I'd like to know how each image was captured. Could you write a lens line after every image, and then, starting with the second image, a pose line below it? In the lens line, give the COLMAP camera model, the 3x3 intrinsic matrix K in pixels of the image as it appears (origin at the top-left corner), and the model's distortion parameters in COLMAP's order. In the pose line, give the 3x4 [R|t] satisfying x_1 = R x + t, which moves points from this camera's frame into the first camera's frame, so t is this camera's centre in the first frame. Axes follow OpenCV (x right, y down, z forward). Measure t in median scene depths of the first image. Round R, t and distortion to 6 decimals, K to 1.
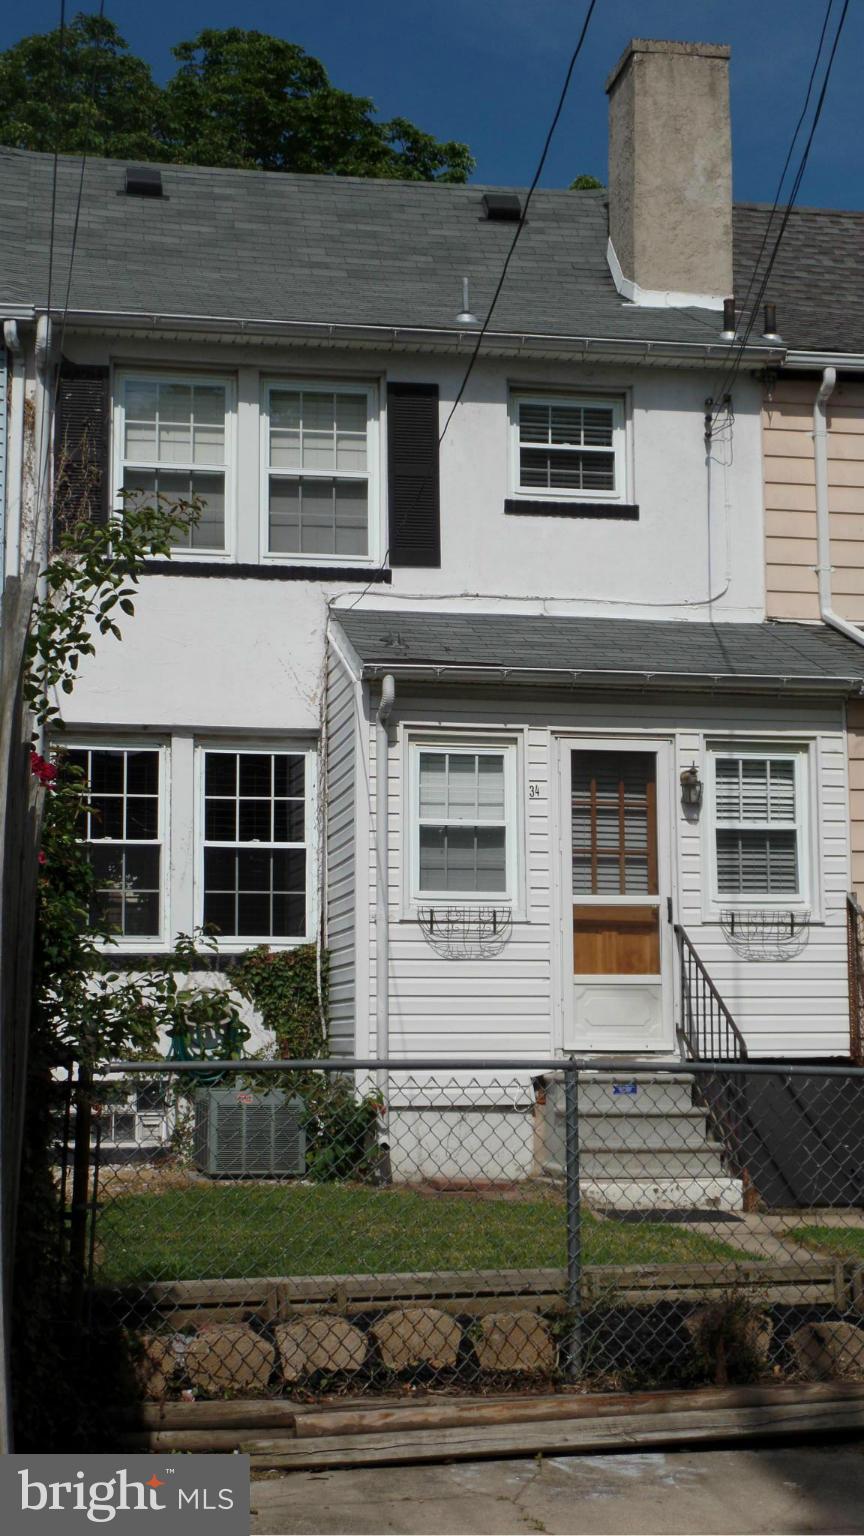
lens RADIAL K [[1055.6, 0, 437.3], [0, 1055.6, 876.1], [0, 0, 1]] dist [-0.020288, 0.032389]
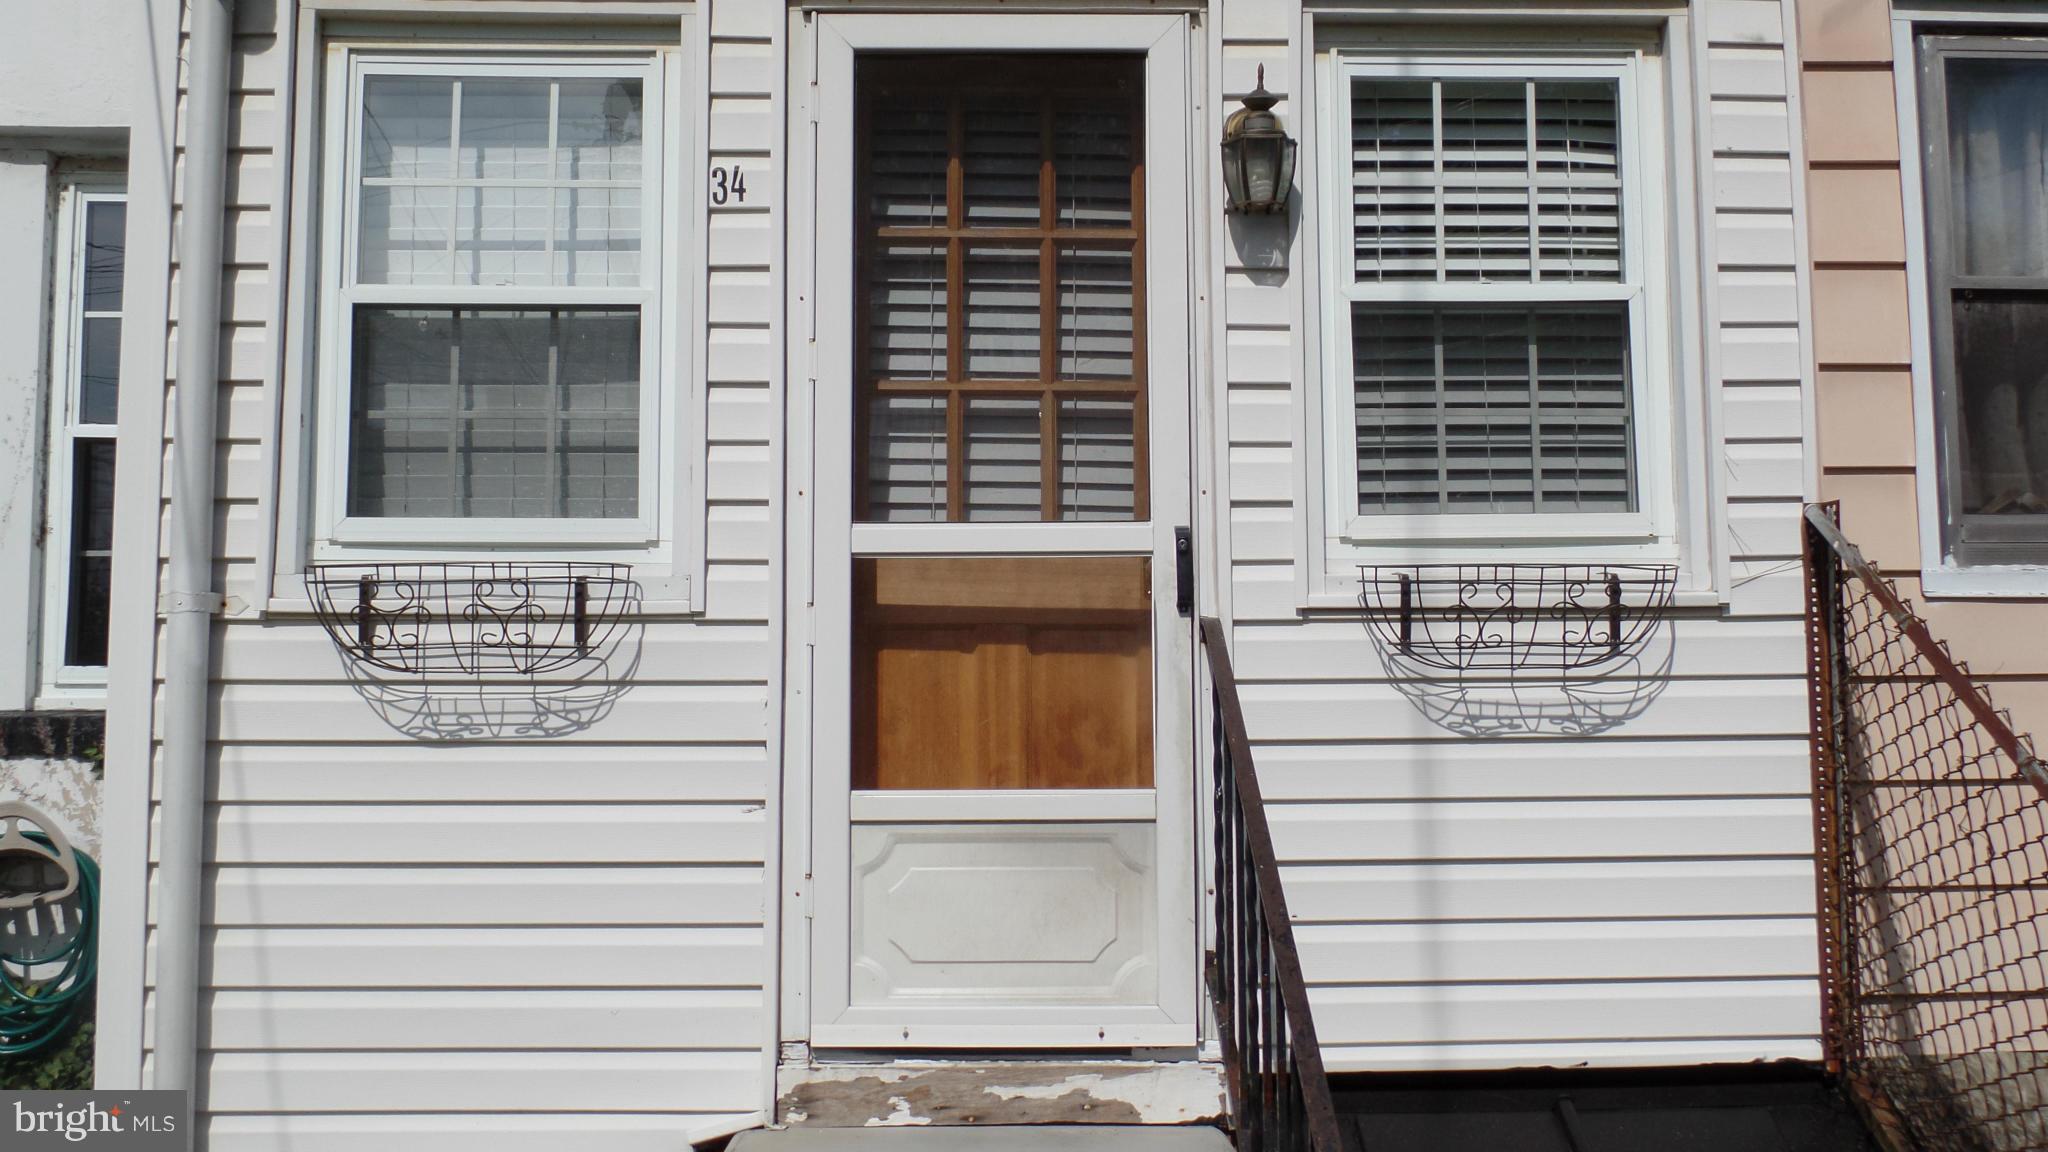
lens RADIAL K [[1396.2, 0, 1033.0], [0, 1396.2, 587.3], [0, 0, 1]] dist [-0.005780, 0.000763]
pose [[0.994905, -0.015044, -0.099692, 0.213971], [0.016225, 0.999807, 0.011055, 0.031585], [0.099506, -0.012616, 0.994957, 0.594887]]
